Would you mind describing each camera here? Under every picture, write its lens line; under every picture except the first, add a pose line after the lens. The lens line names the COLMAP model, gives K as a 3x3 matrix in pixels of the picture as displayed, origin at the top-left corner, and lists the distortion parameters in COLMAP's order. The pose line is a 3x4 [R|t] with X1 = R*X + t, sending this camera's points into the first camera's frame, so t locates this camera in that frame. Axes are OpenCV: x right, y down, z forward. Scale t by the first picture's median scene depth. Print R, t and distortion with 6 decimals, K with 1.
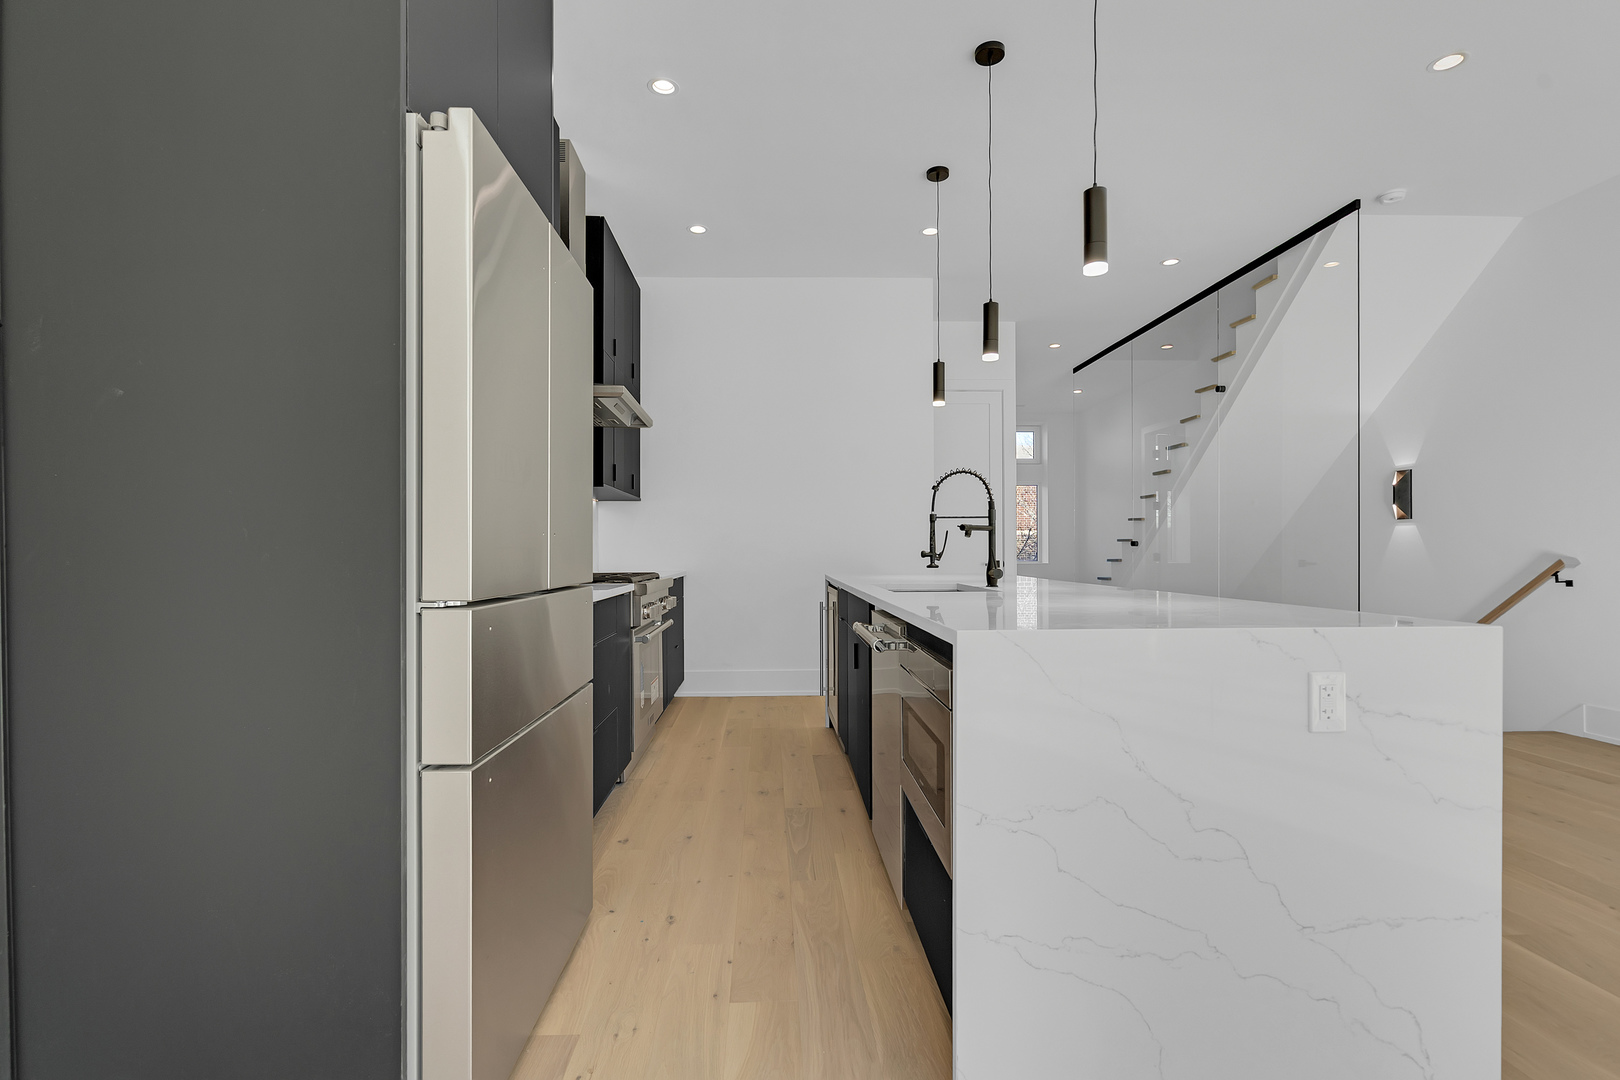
lens RADIAL K [[771.4, 0, 809.1], [0, 771.4, 545.4], [0, 0, 1]] dist [-0.000456, -0.000347]
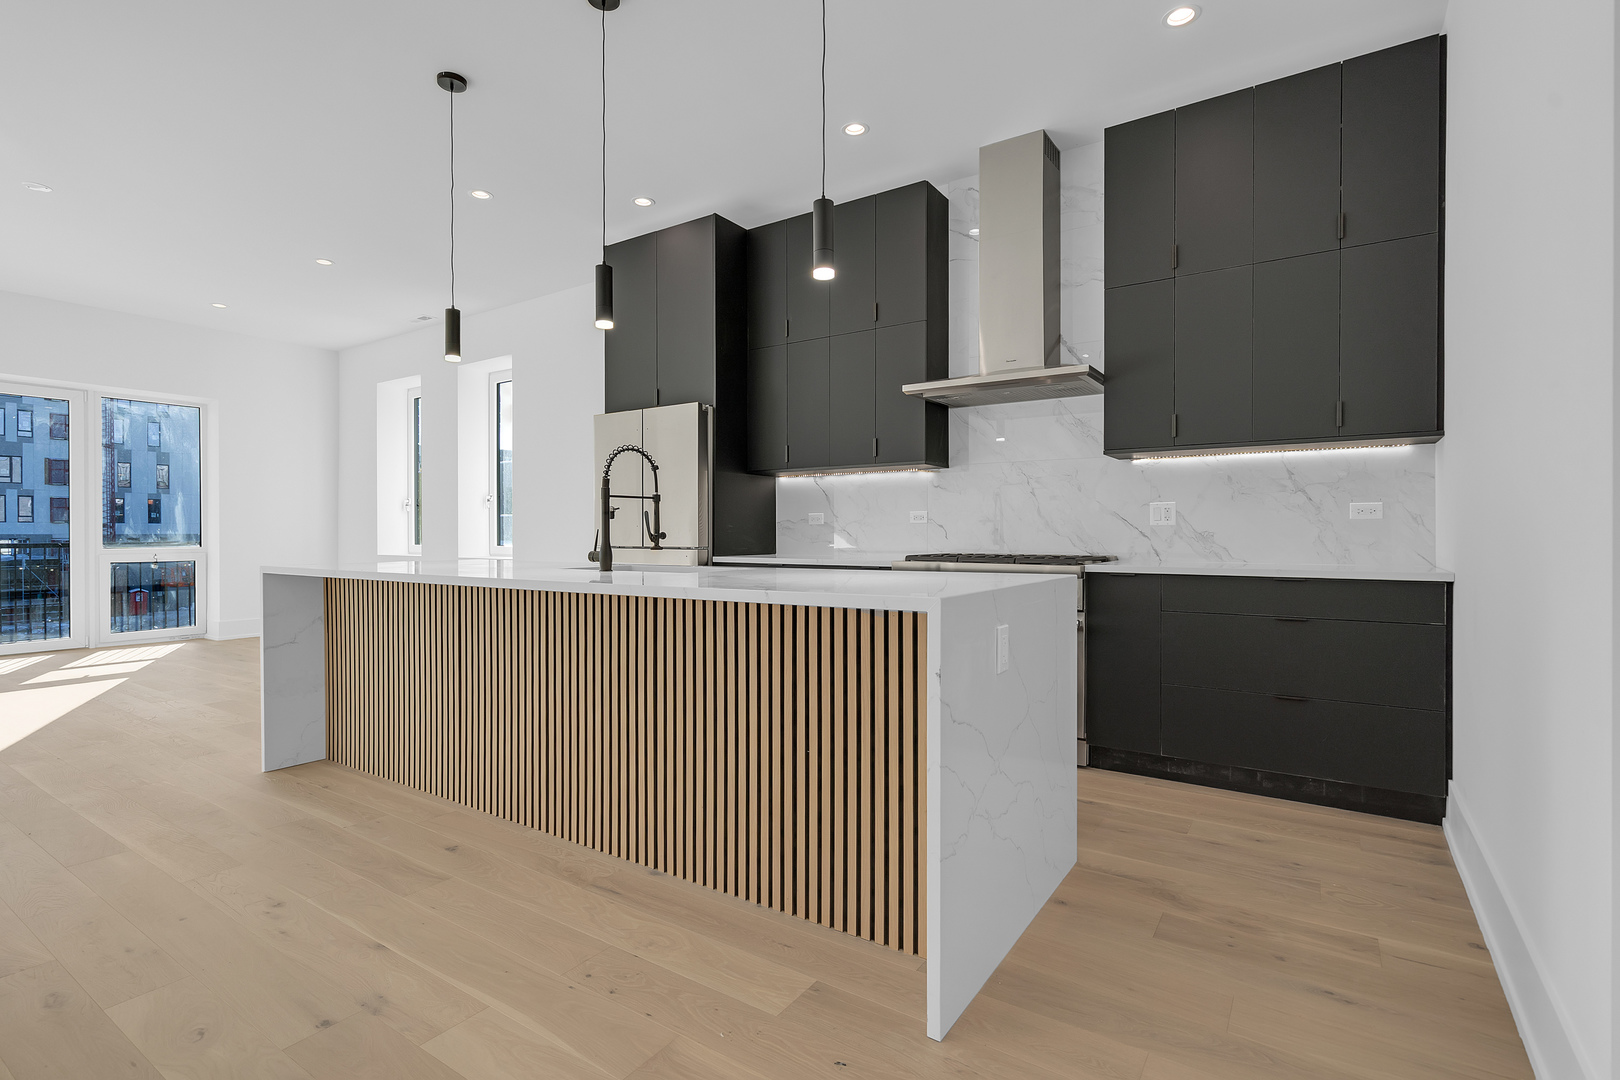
lens RADIAL K [[761.6, 0, 809.5], [0, 761.6, 536.8], [0, 0, 1]] dist [-0.002862, 0.000119]
pose [[-0.593559, 0.009900, -0.804729, 1.496869], [0.008352, 0.999946, 0.006141, 0.014142], [0.804747, -0.003076, -0.593610, 3.211640]]
